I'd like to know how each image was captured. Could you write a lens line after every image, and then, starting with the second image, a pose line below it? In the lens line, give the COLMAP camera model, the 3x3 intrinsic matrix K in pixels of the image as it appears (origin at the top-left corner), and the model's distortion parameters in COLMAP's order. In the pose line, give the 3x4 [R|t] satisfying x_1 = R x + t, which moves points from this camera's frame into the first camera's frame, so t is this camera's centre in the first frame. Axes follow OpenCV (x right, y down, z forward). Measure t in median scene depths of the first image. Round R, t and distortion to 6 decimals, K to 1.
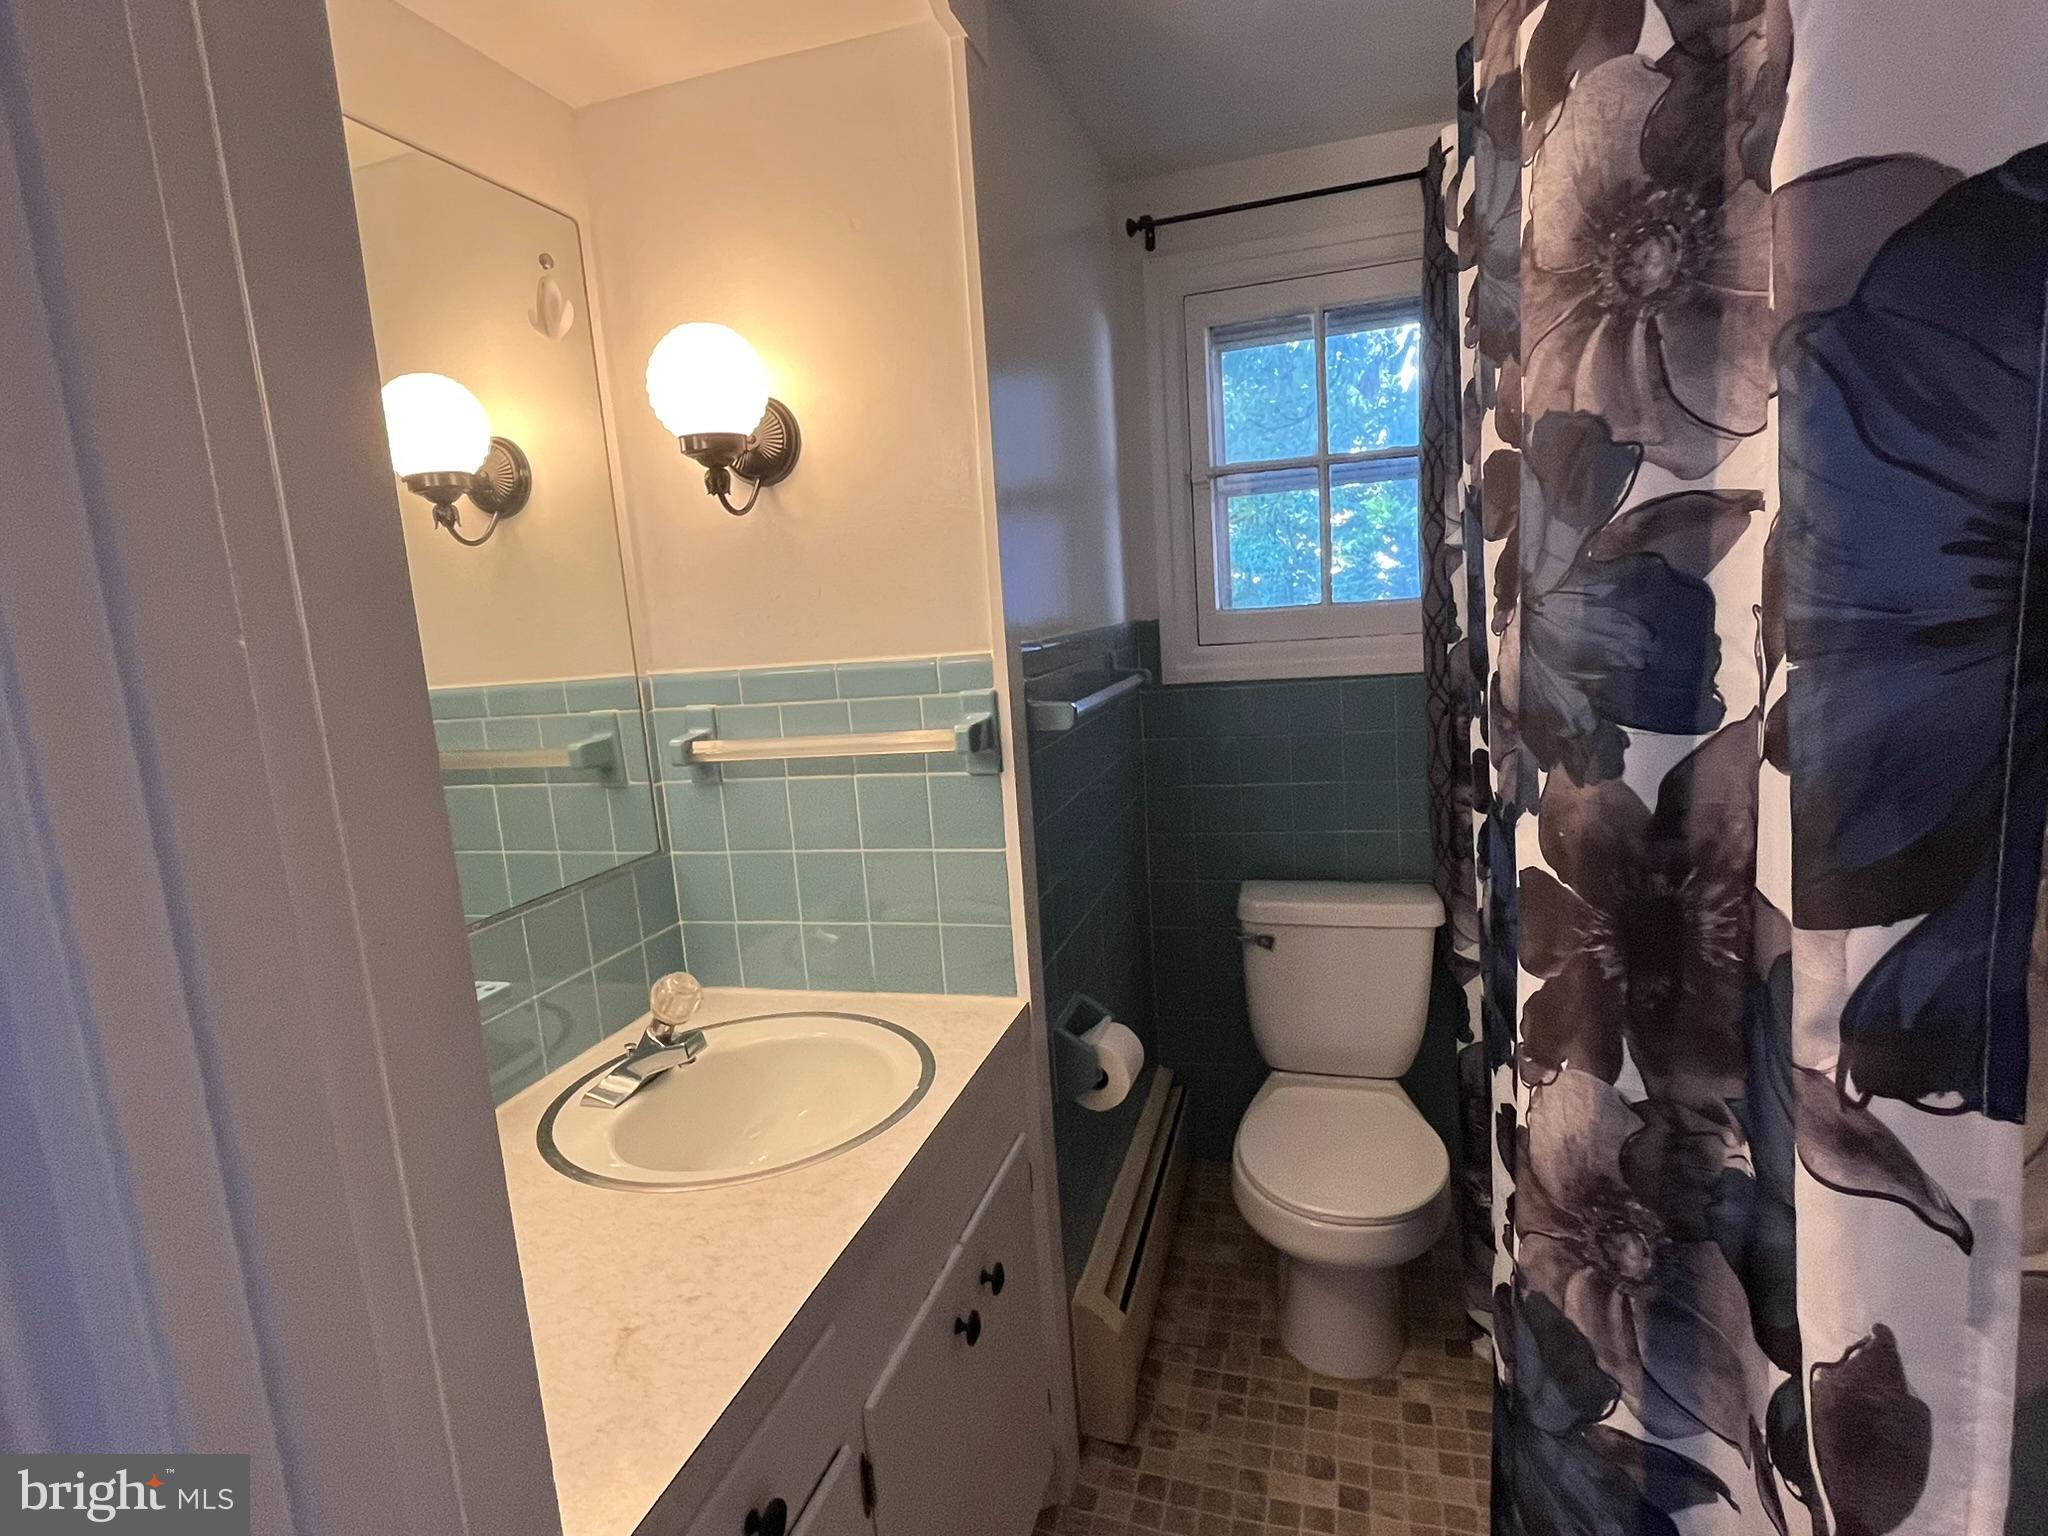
lens RADIAL K [[1071.1, 0, 1022.1], [0, 1071.1, 782.9], [0, 0, 1]] dist [-0.004936, -0.009799]
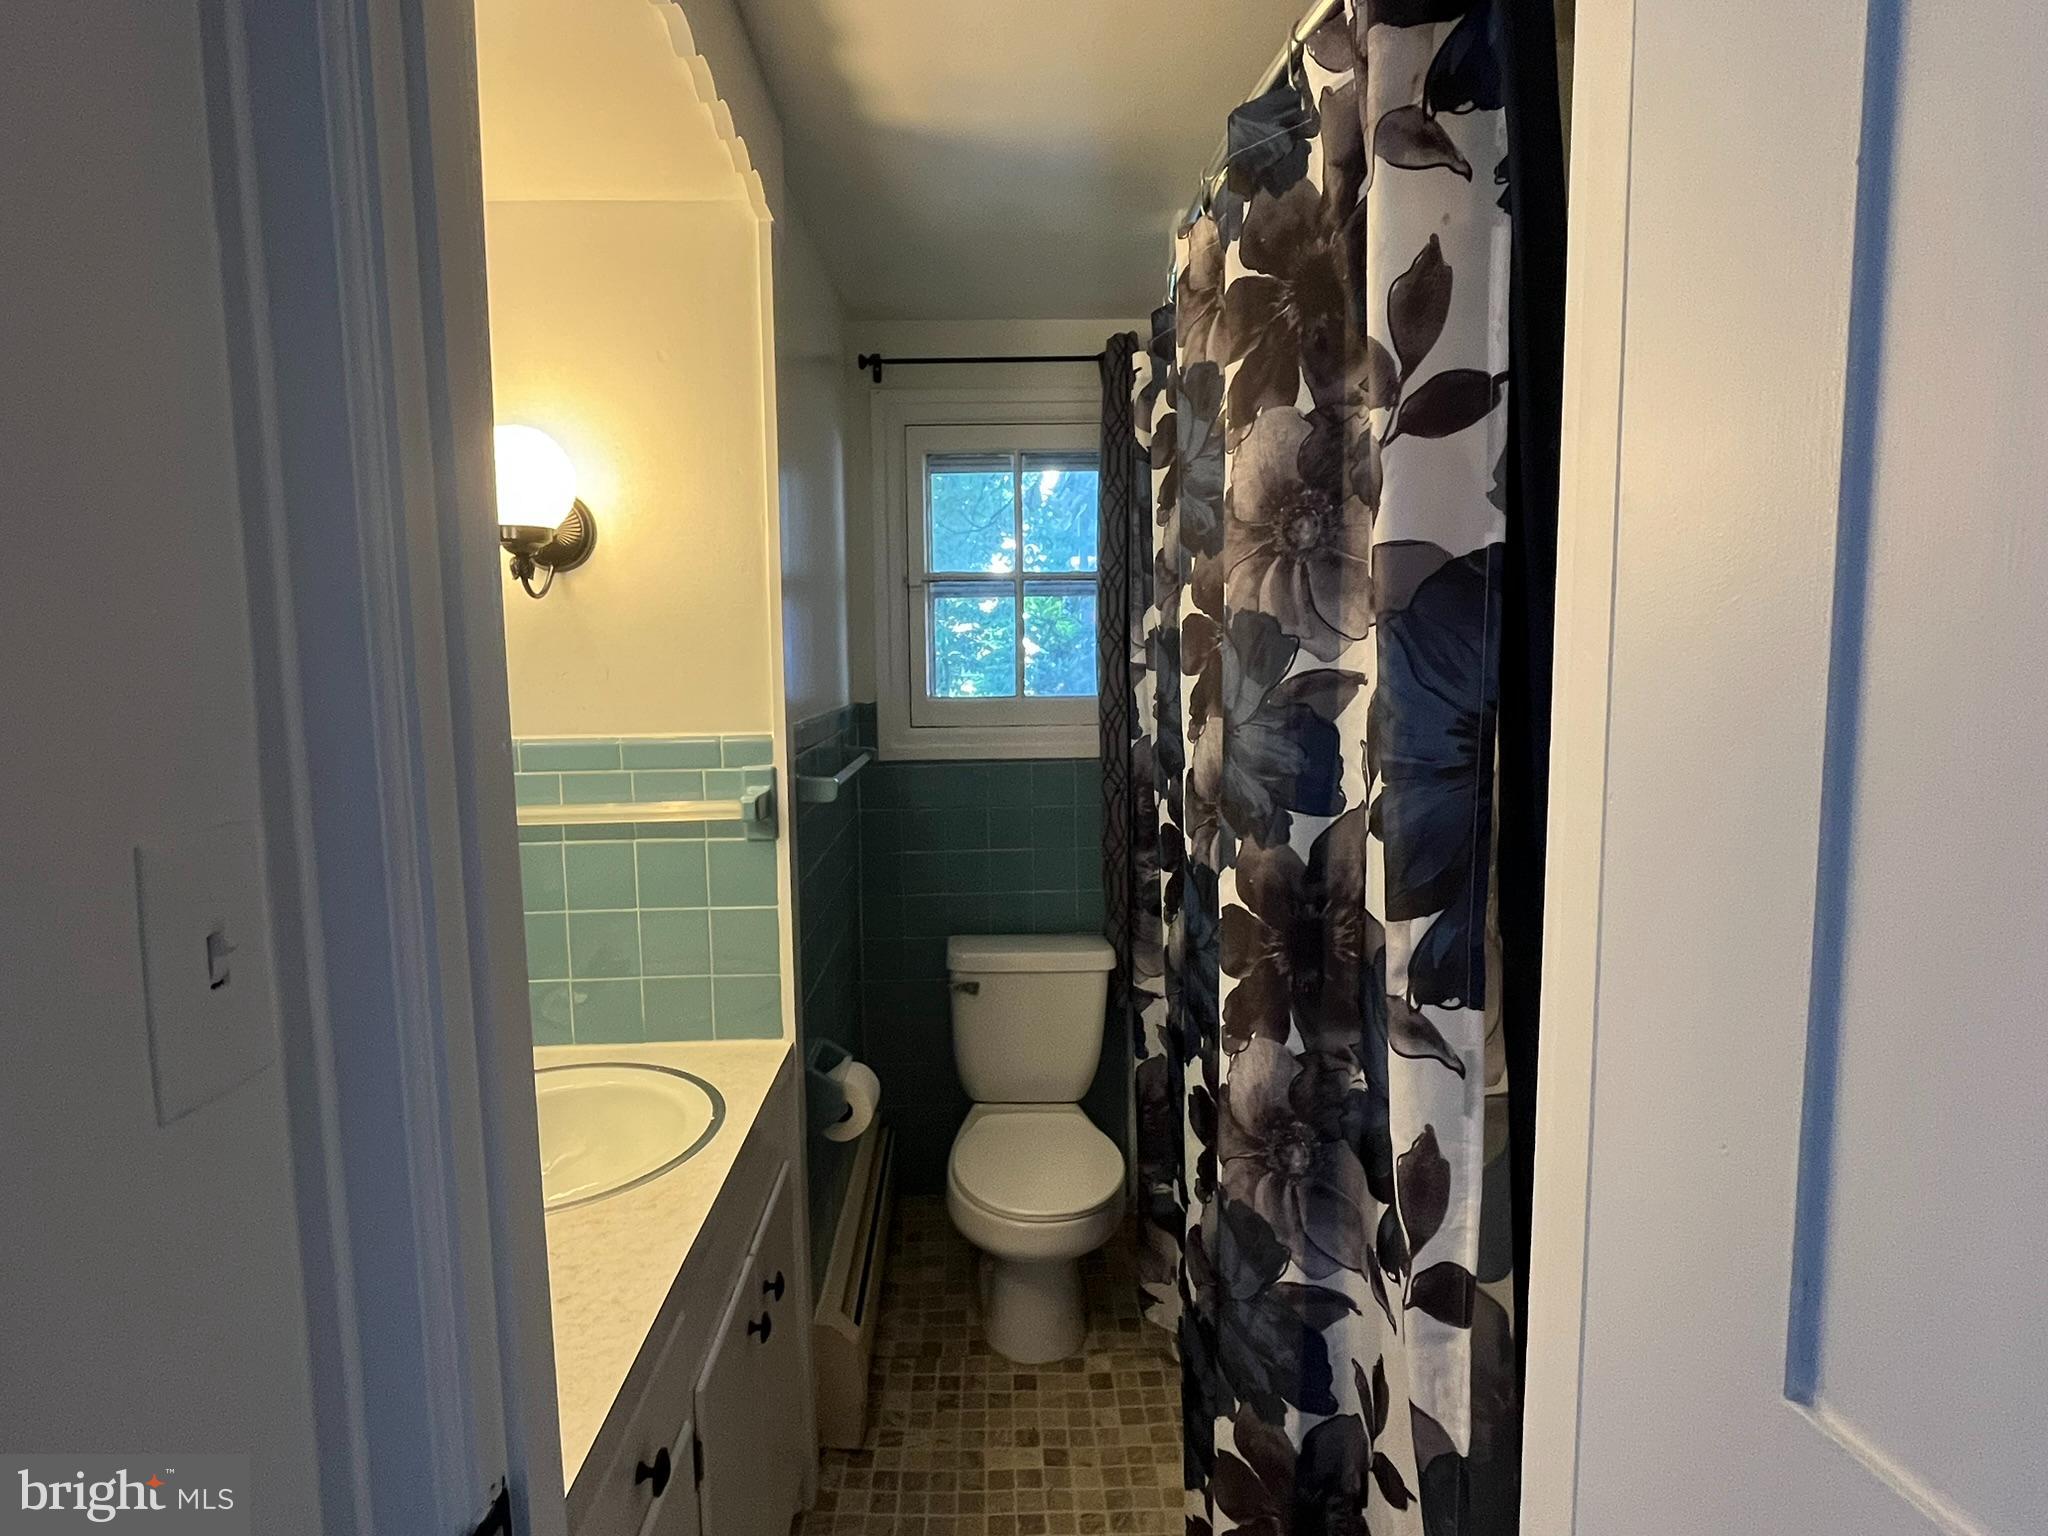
lens RADIAL K [[1068.3, 0, 1024.0], [0, 1068.3, 768.0], [0, 0, 1]] dist [-0.038152, -0.000824]
pose [[0.944489, 0.027463, 0.327394, -0.277077], [-0.002120, 0.996989, -0.077517, 0.005738], [-0.328537, 0.072520, 0.941703, -0.305850]]
